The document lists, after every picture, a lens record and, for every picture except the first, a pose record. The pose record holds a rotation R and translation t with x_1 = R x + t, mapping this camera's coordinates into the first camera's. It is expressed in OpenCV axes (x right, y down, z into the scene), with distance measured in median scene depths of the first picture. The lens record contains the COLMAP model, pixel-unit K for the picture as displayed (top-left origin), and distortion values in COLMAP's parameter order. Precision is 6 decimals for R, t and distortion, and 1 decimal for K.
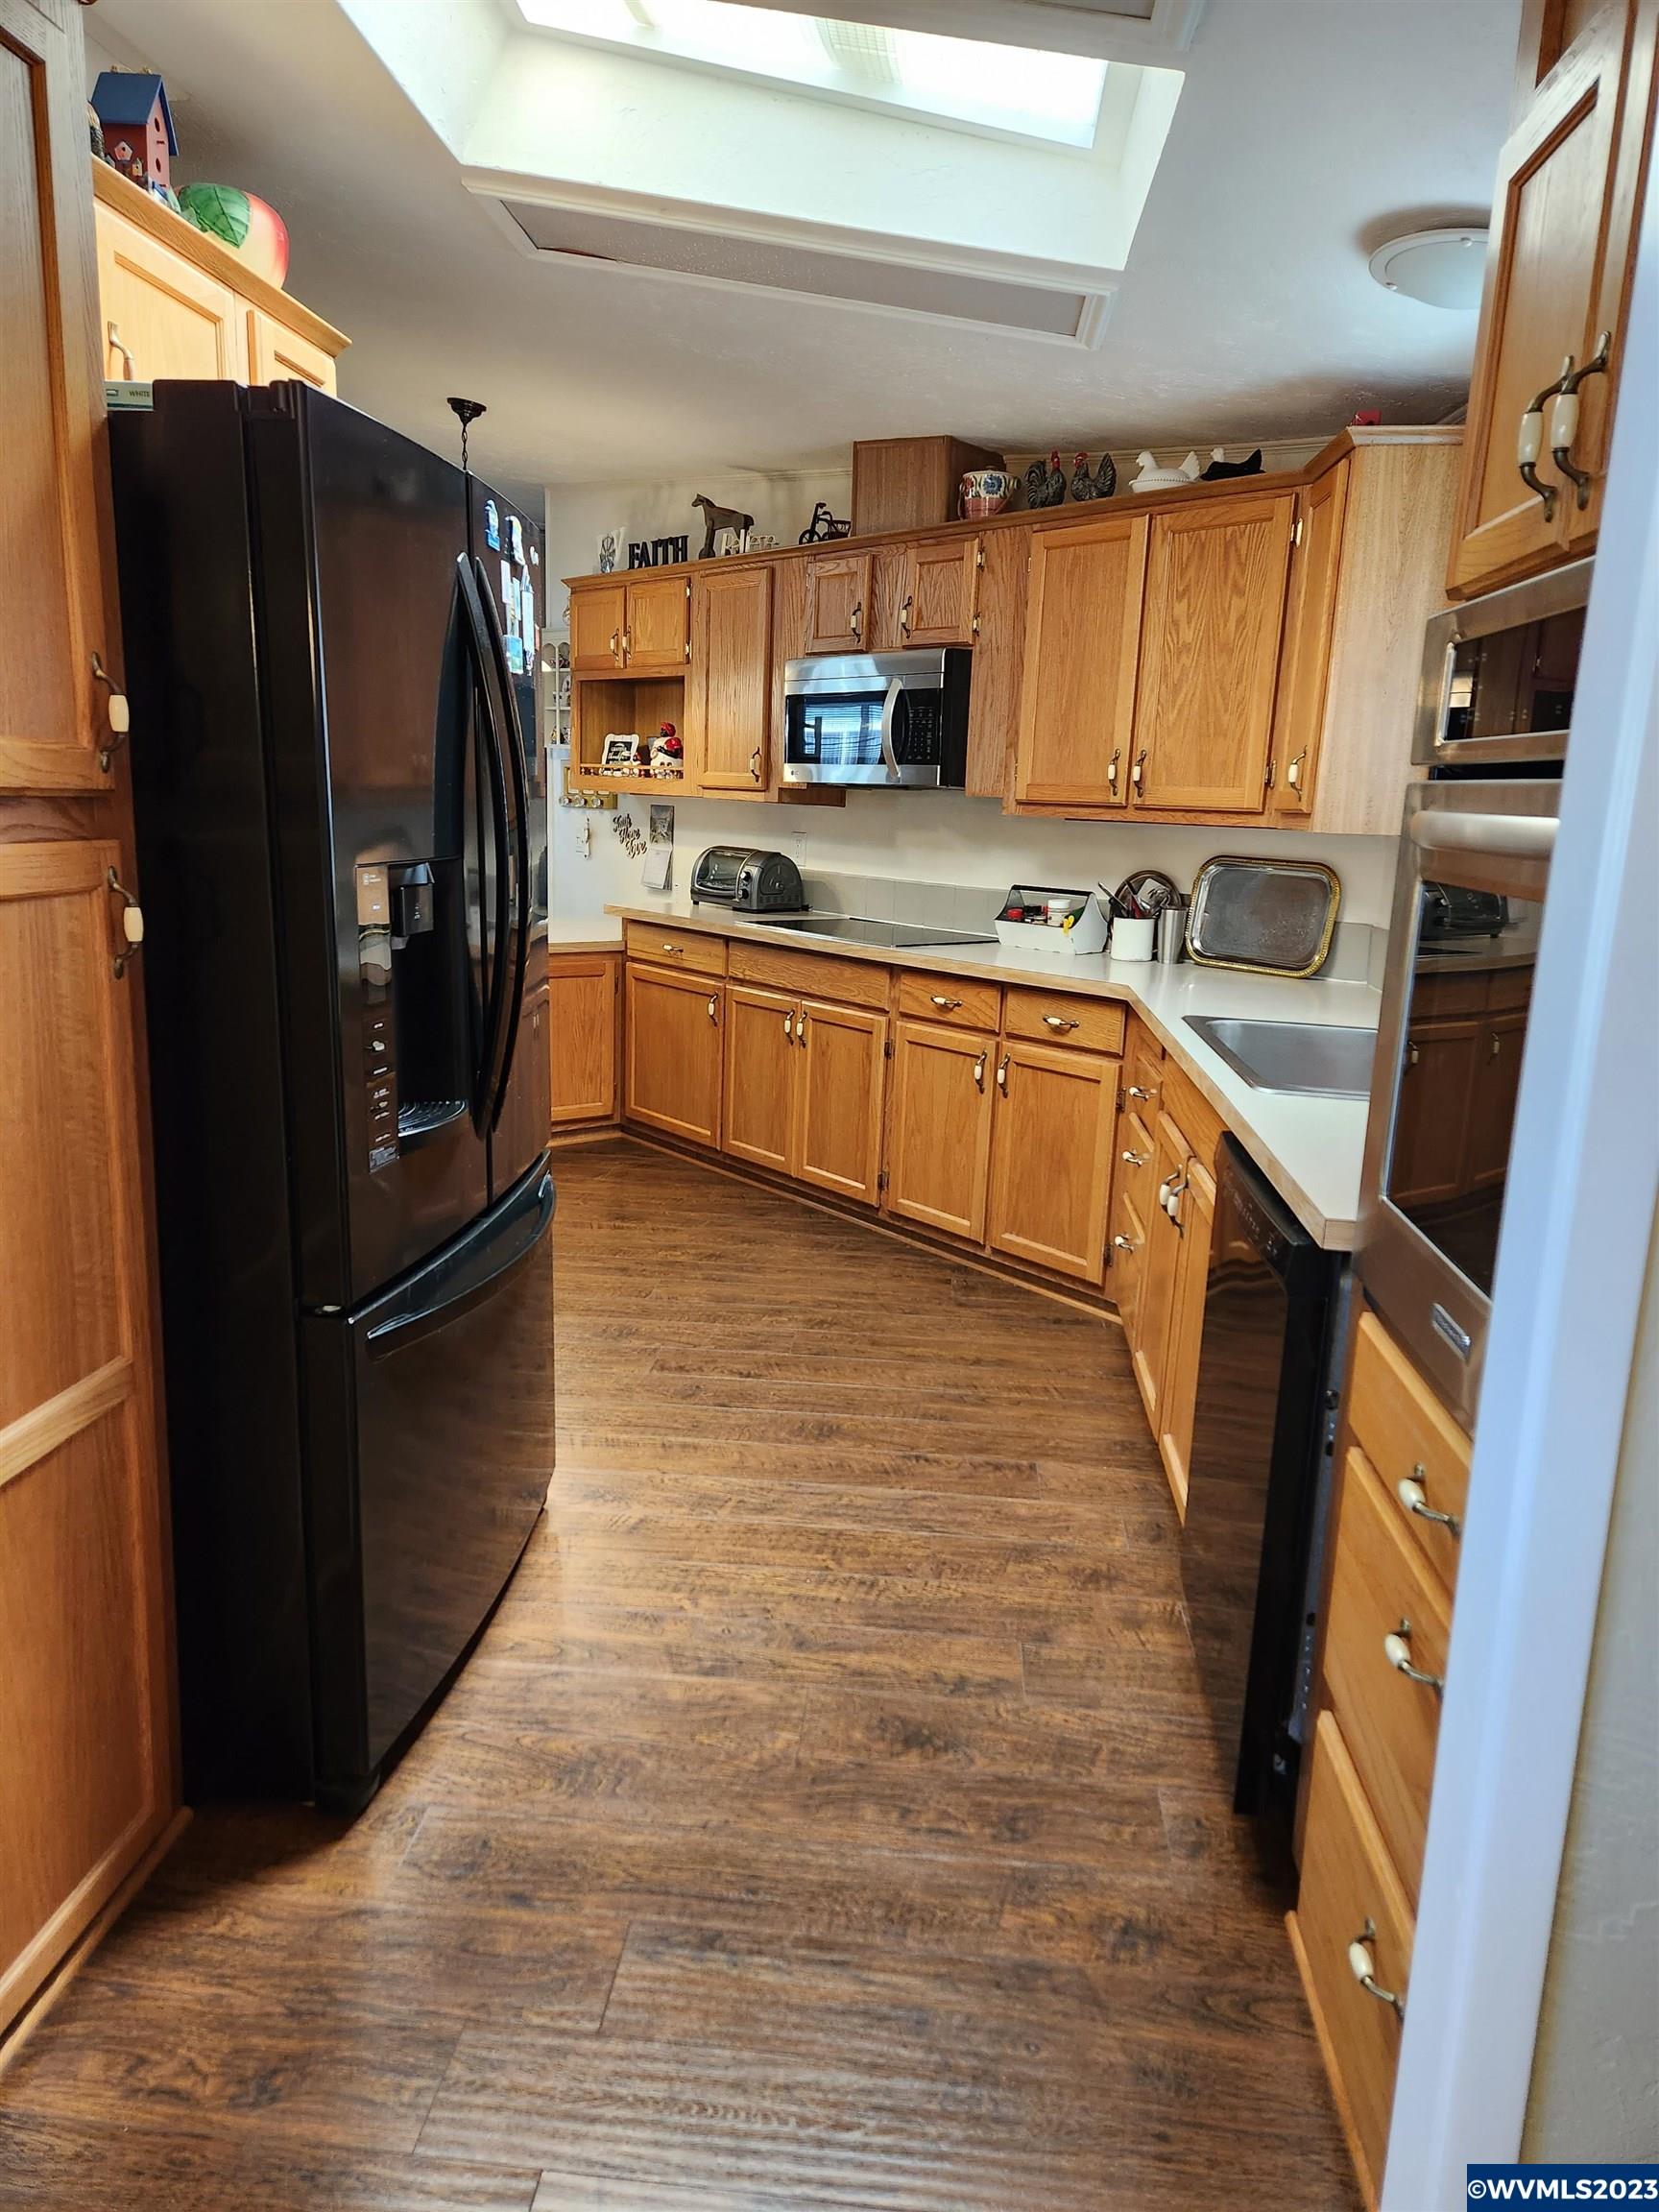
lens RADIAL K [[1469.6, 0, 829.3], [0, 1469.6, 1101.4], [0, 0, 1]] dist [0.059120, -0.038795]
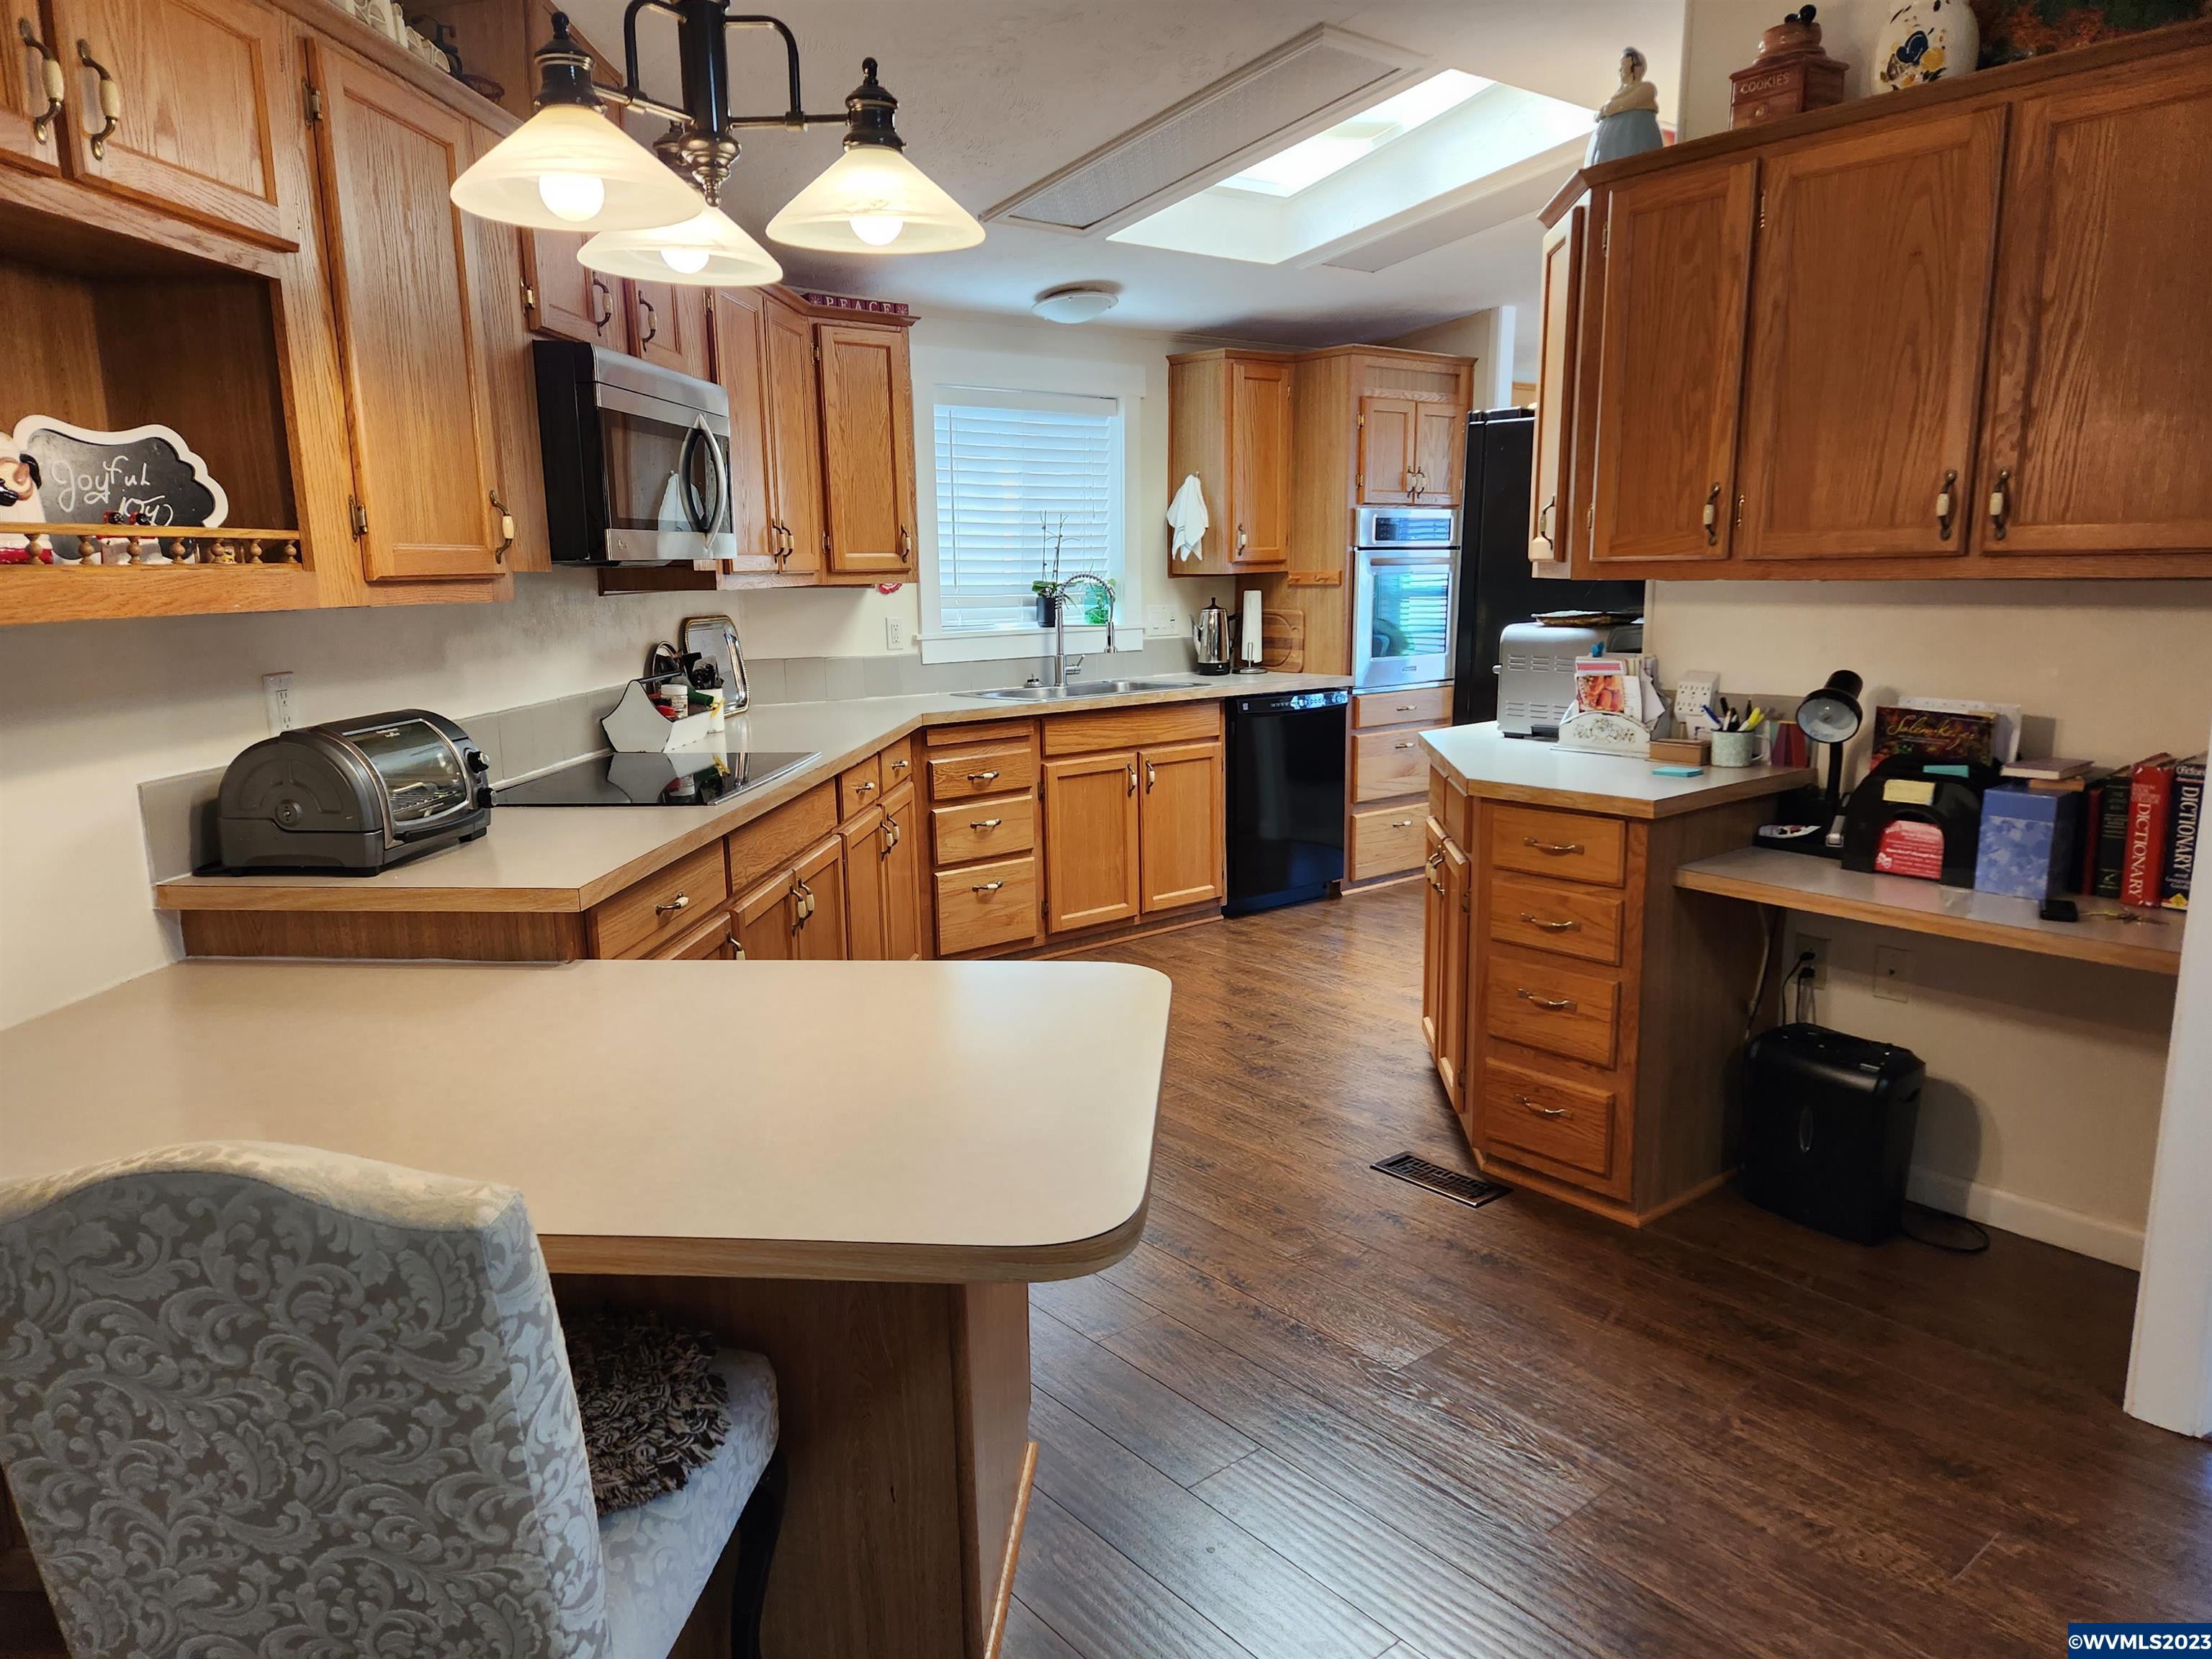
lens RADIAL K [[1469.6, 0, 1089.9], [0, 1469.6, 843.8], [0, 0, 1]] dist [0.059120, -0.038795]
pose [[-0.703640, -0.153573, 0.693763, -1.065315], [0.147515, 0.923520, 0.354048, -0.546009], [-0.695076, 0.351463, -0.627171, 2.335113]]
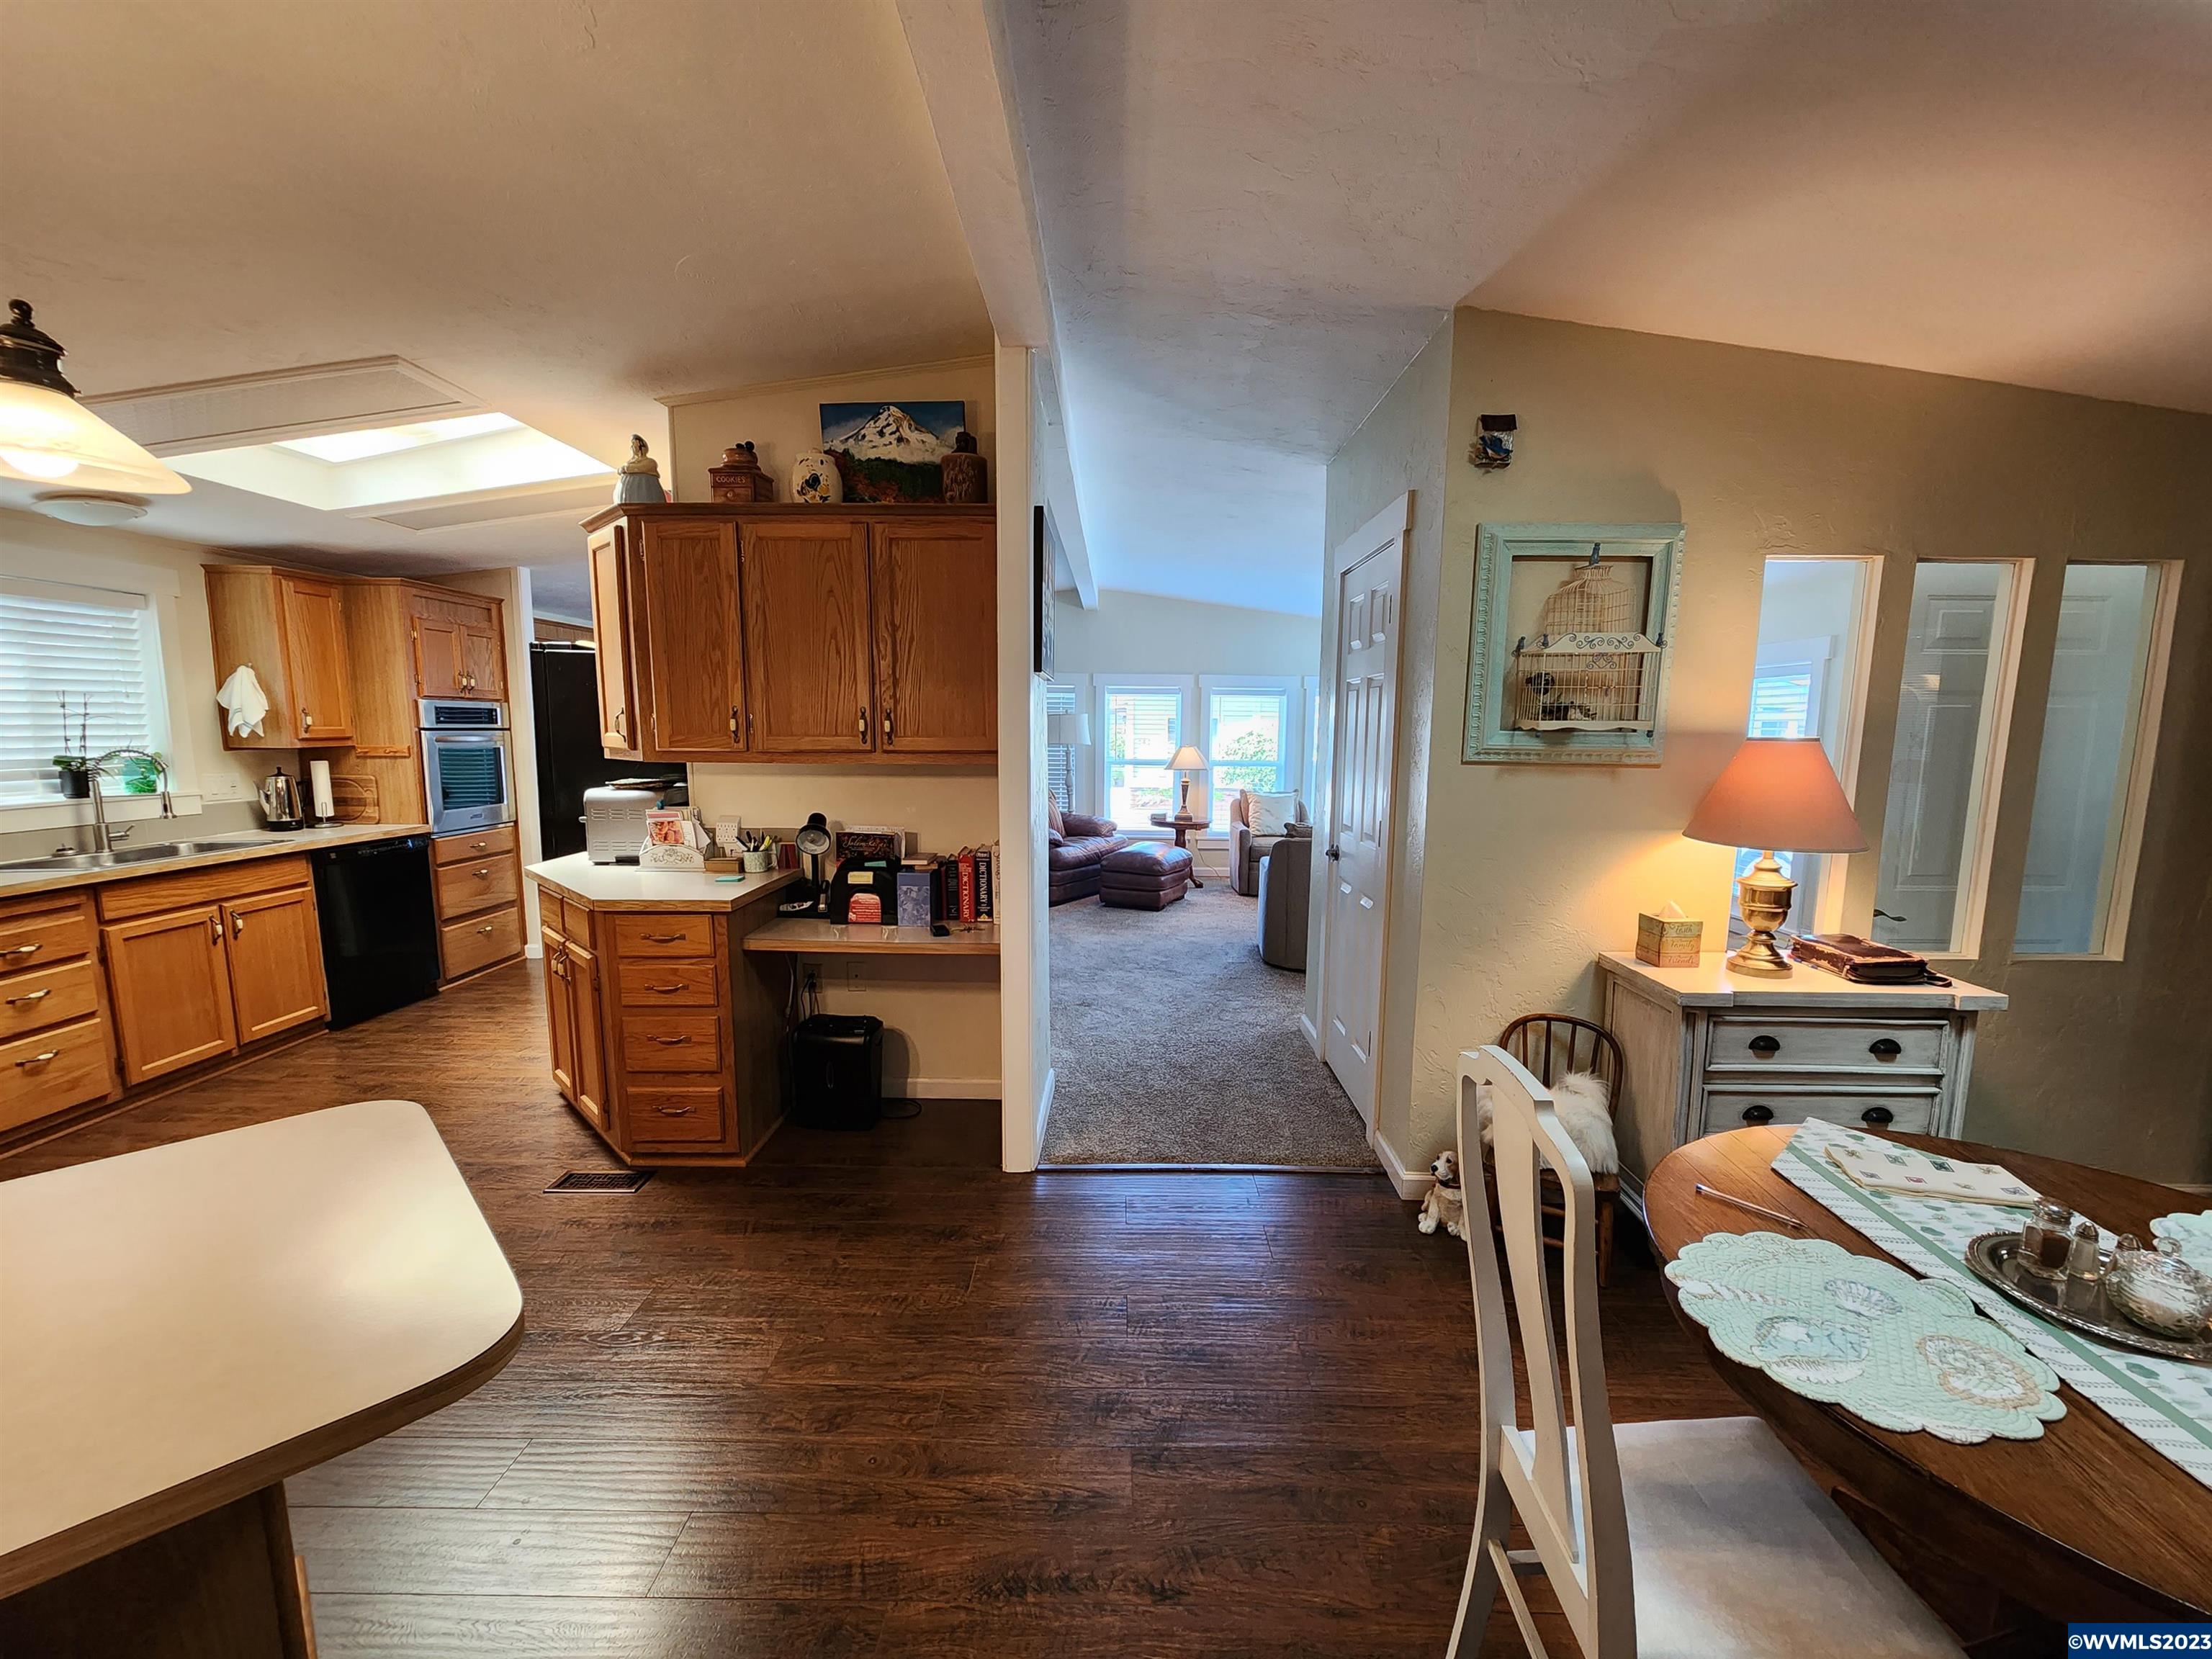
lens RADIAL K [[899.7, 0, 1111.9], [0, 899.7, 836.3], [0, 0, 1]] dist [-0.000698, -0.000269]
pose [[-0.995864, -0.025064, -0.087331, -0.957049], [-0.052819, 0.941794, 0.332016, -0.577855], [0.073926, 0.335256, -0.939222, 2.363370]]
